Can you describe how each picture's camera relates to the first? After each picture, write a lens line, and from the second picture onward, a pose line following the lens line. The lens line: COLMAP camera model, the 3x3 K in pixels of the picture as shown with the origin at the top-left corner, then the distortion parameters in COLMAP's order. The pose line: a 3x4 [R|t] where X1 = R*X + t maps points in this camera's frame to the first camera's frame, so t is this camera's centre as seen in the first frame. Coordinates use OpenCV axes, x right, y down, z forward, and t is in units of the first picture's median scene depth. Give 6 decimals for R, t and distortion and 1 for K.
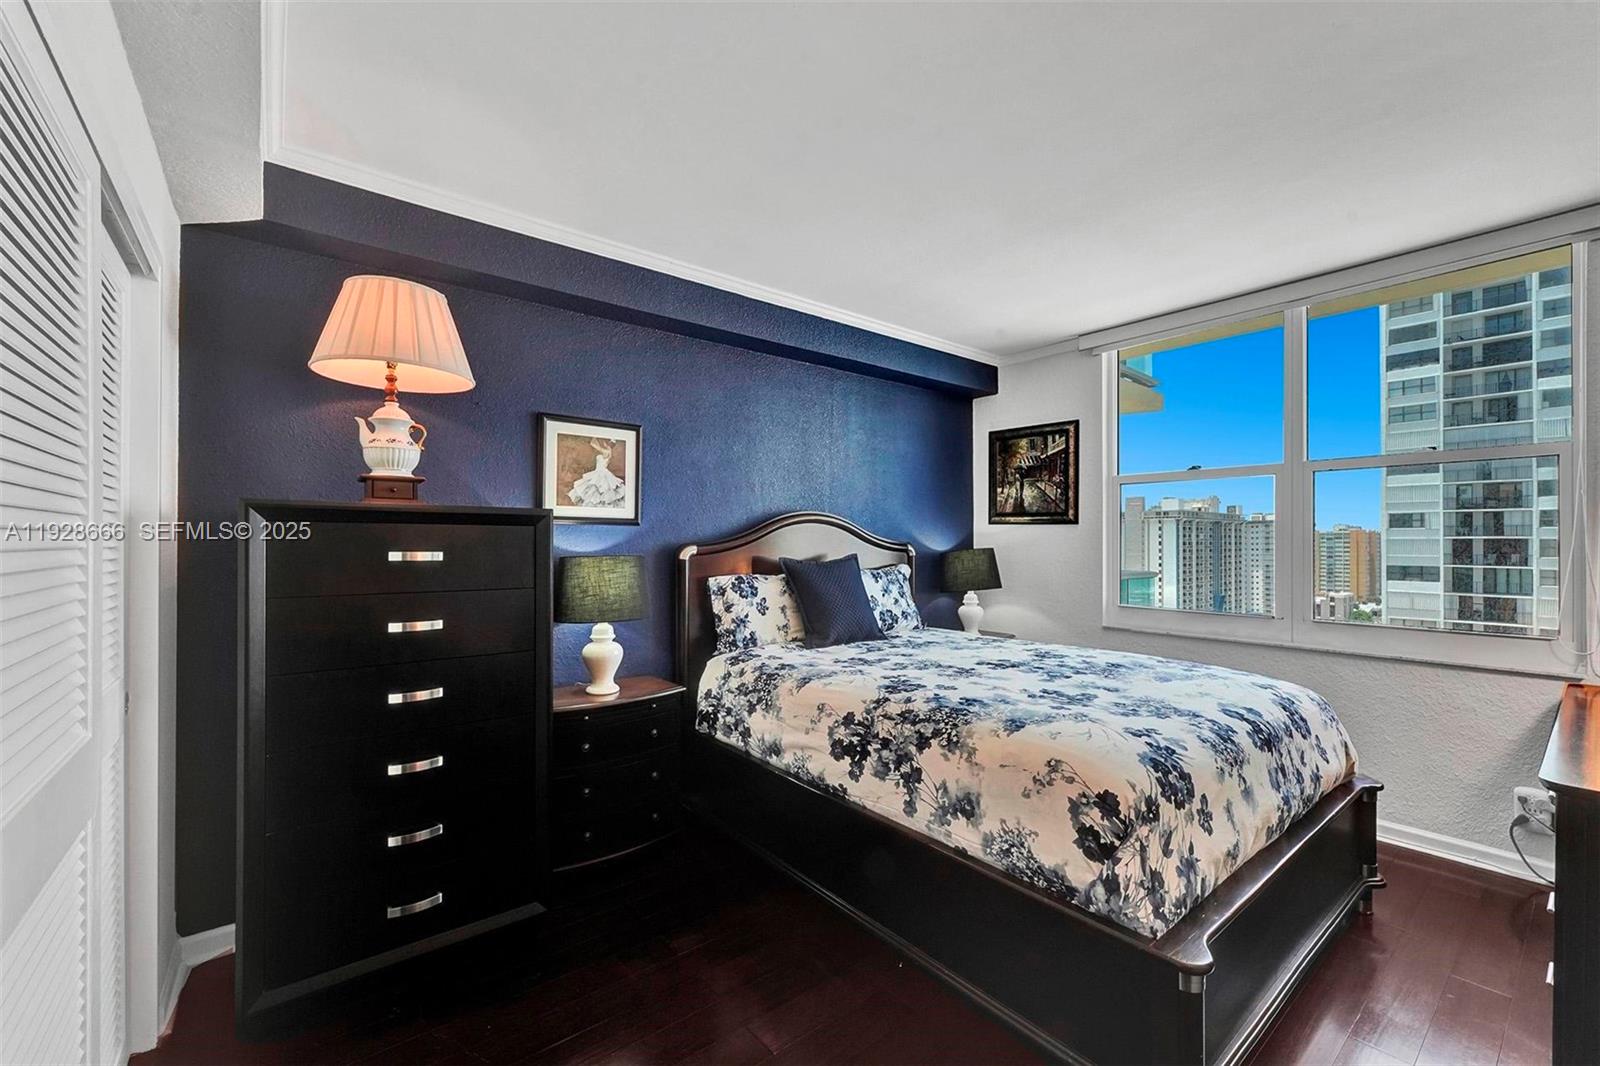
lens RADIAL K [[659.6, 0, 788.4], [0, 659.6, 539.0], [0, 0, 1]] dist [-0.003485, 0.000924]
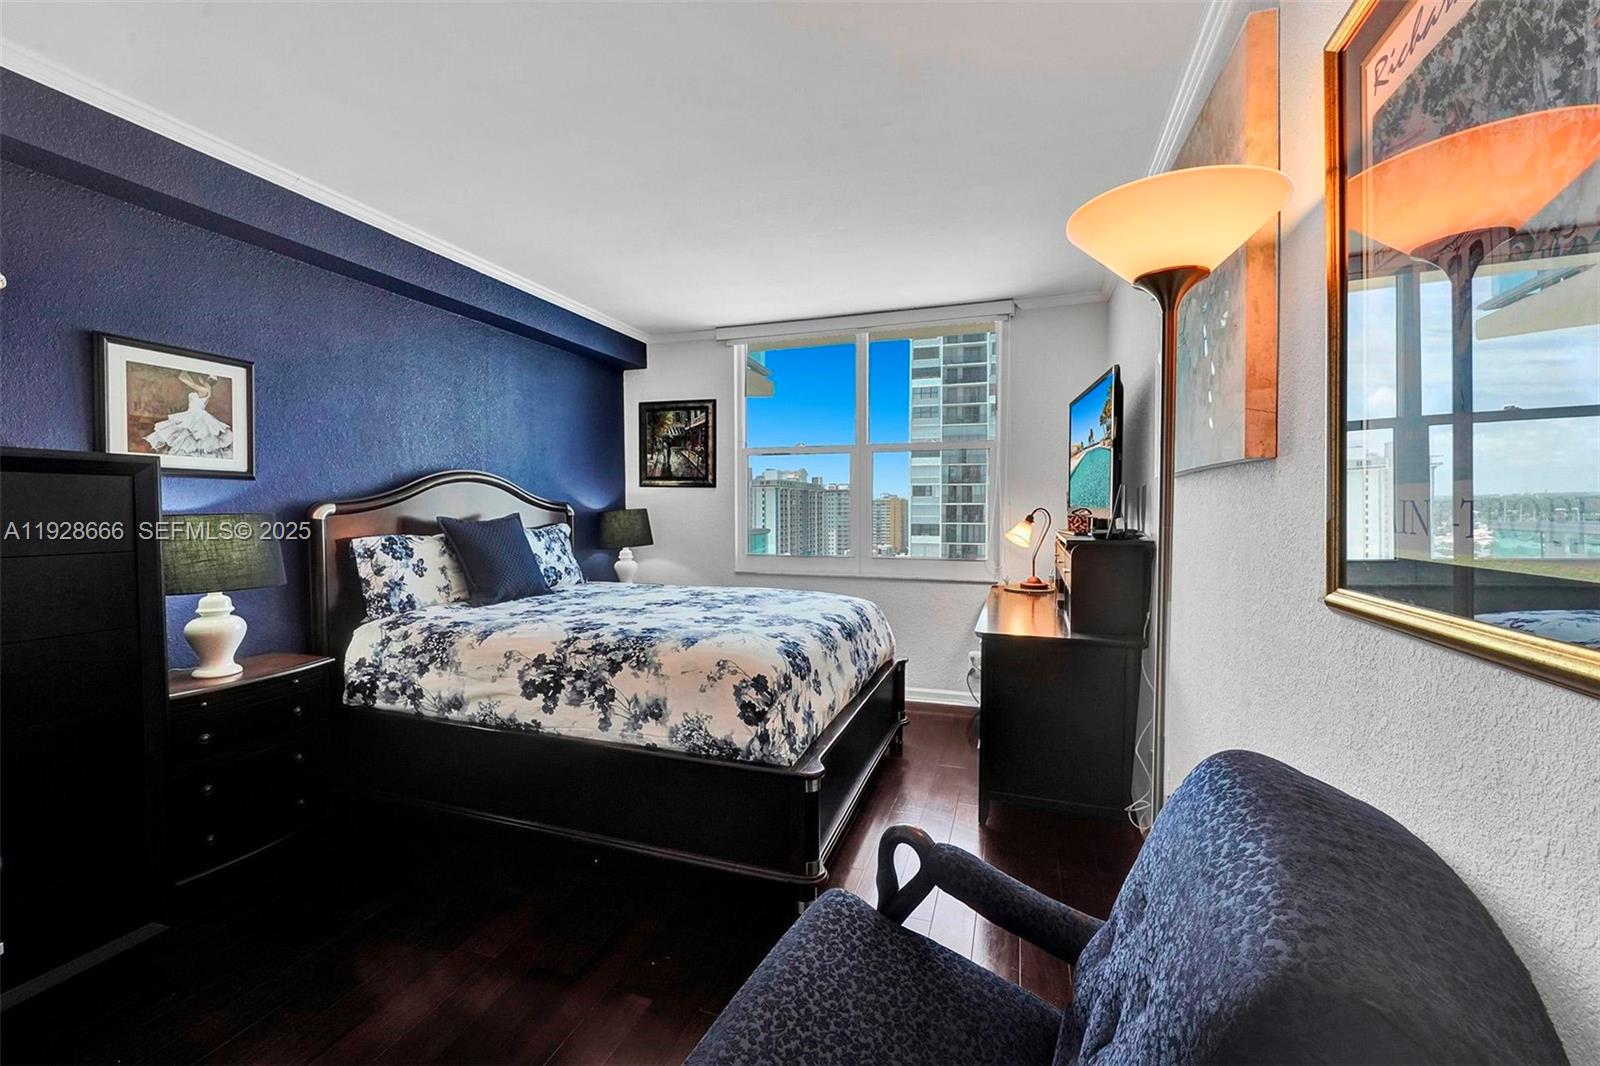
lens RADIAL K [[659.6, 0, 808.7], [0, 659.6, 525.1], [0, 0, 1]] dist [-0.003485, 0.000924]
pose [[0.834470, -0.015674, 0.550831, -0.112249], [-0.001094, 0.999546, 0.030098, 0.013383], [-0.551053, -0.025719, 0.834074, -0.124705]]
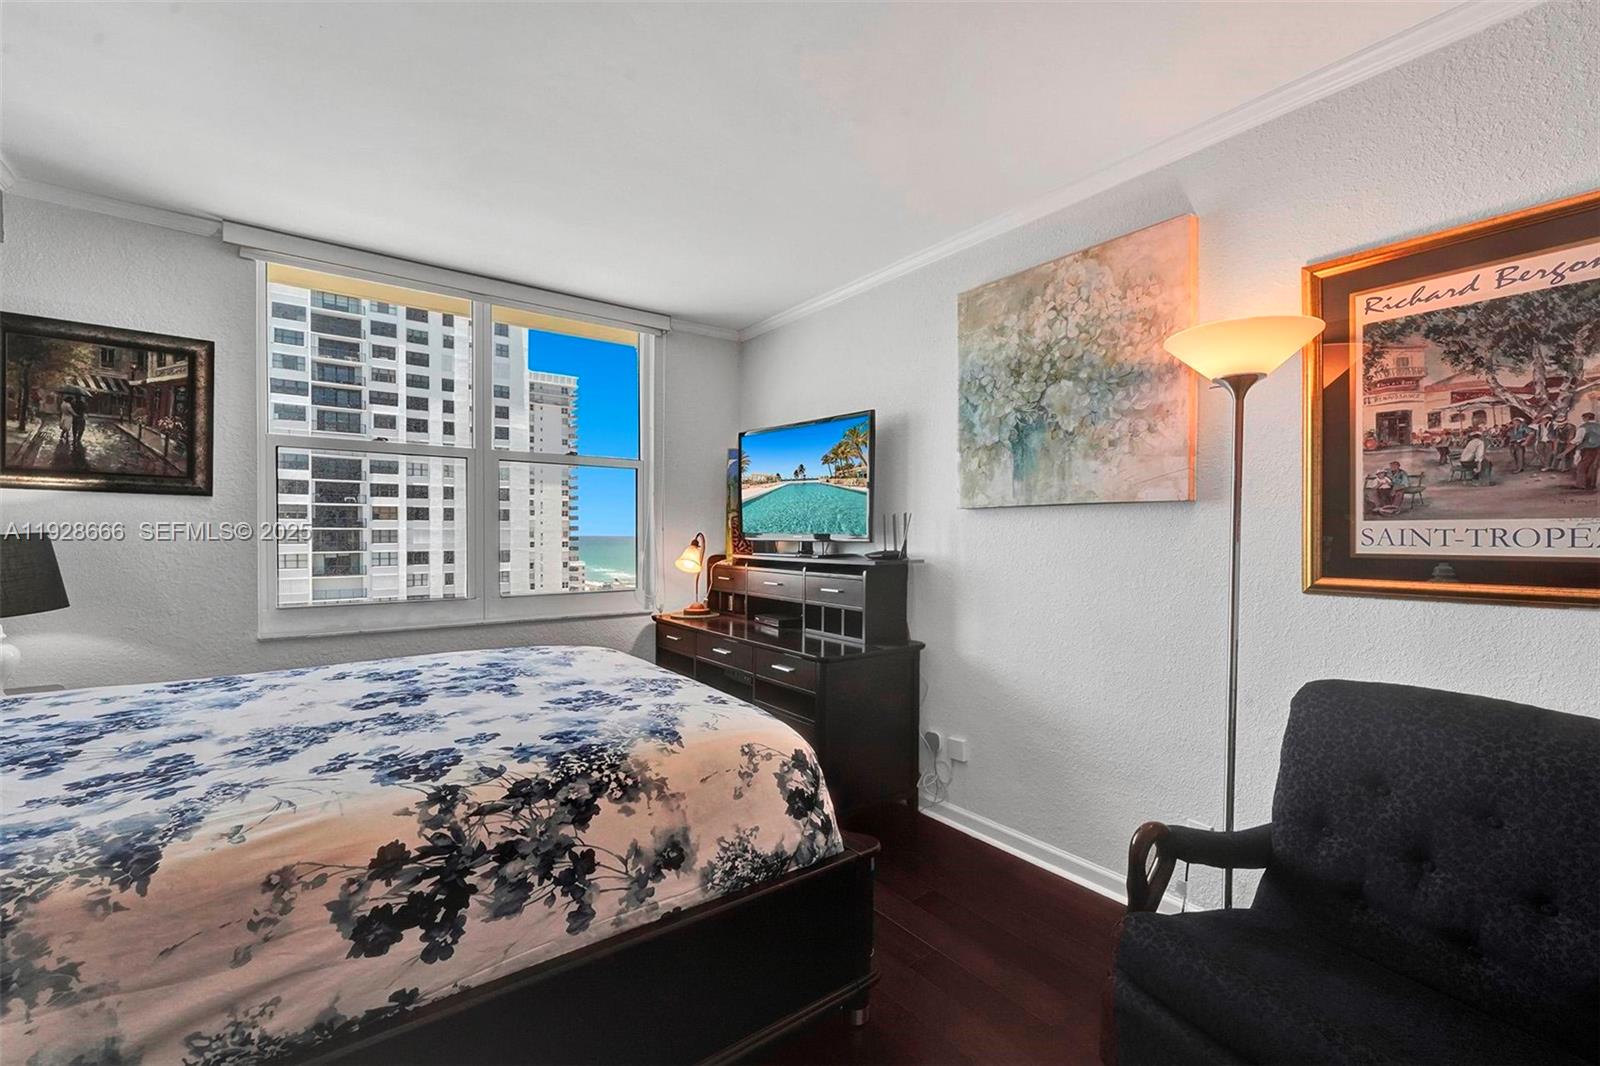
lens RADIAL K [[659.6, 0, 799.9], [0, 659.6, 539.1], [0, 0, 1]] dist [-0.003485, 0.000924]
pose [[0.019684, -0.010413, 0.999752, -0.337733], [-0.006185, 0.999925, 0.010536, 0.016456], [-0.999787, -0.006391, 0.019618, 0.563631]]
